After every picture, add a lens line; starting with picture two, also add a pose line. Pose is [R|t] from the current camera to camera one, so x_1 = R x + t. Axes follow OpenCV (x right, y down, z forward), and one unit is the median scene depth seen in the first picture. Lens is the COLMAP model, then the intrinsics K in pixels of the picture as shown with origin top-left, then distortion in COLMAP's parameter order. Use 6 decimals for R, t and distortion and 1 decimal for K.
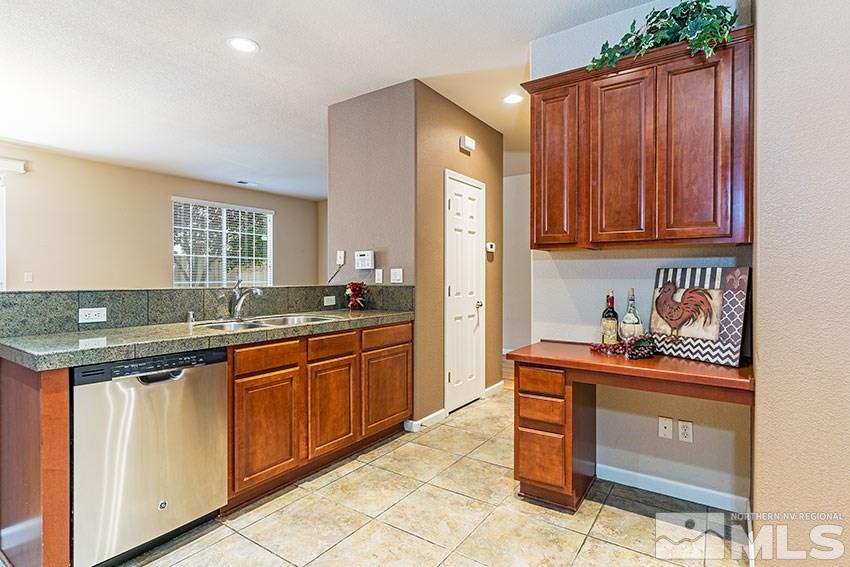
lens RADIAL K [[432.4, 0, 425.7], [0, 432.4, 280.6], [0, 0, 1]] dist [-0.000851, -0.000064]
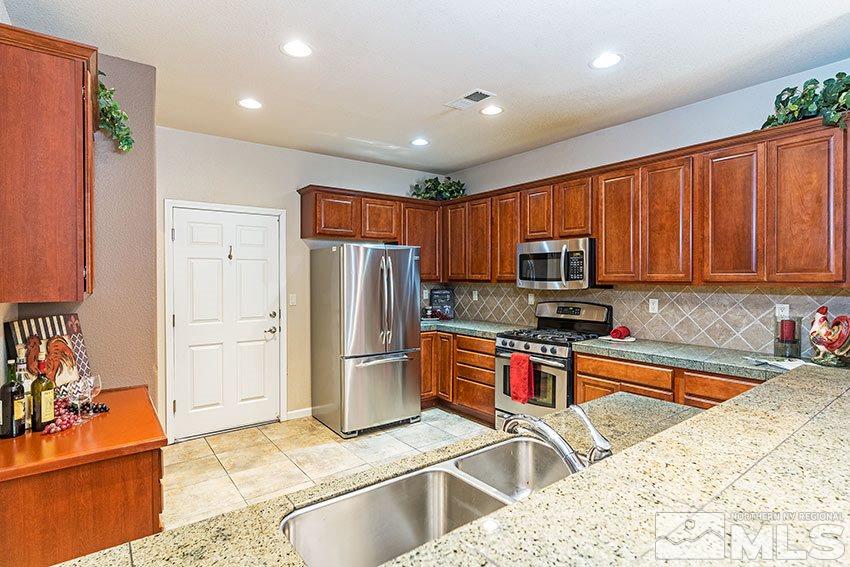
lens RADIAL K [[432.4, 0, 426.1], [0, 432.4, 281.8], [0, 0, 1]] dist [-0.000851, -0.000064]
pose [[-0.947580, -0.008252, 0.319412, -0.513202], [-0.002750, 0.999840, 0.017673, -0.129313], [-0.319507, 0.015868, -0.947451, 1.642055]]
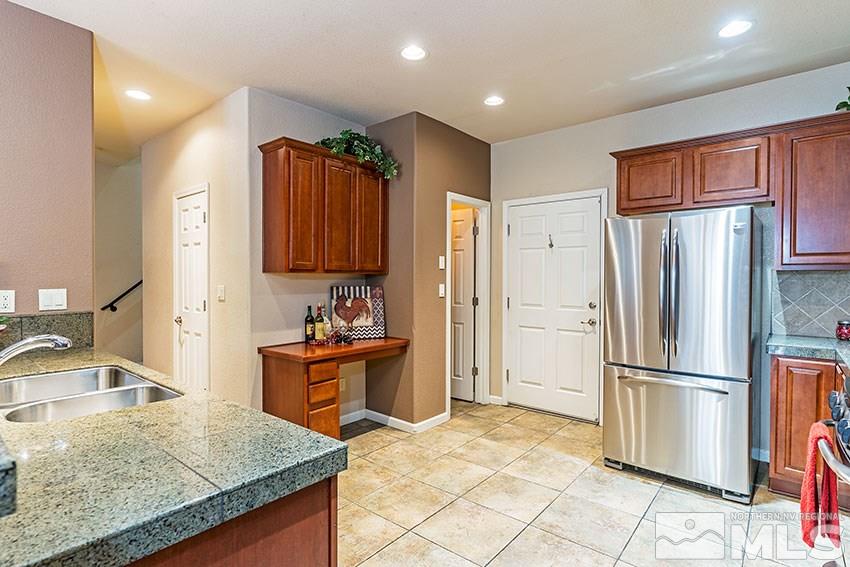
lens RADIAL K [[432.4, 0, 425.2], [0, 432.4, 280.1], [0, 0, 1]] dist [-0.000851, -0.000064]
pose [[0.097282, -0.012213, 0.995182, -1.069863], [0.003497, 0.999923, 0.011929, -0.073344], [-0.995251, 0.002319, 0.097318, 0.545877]]
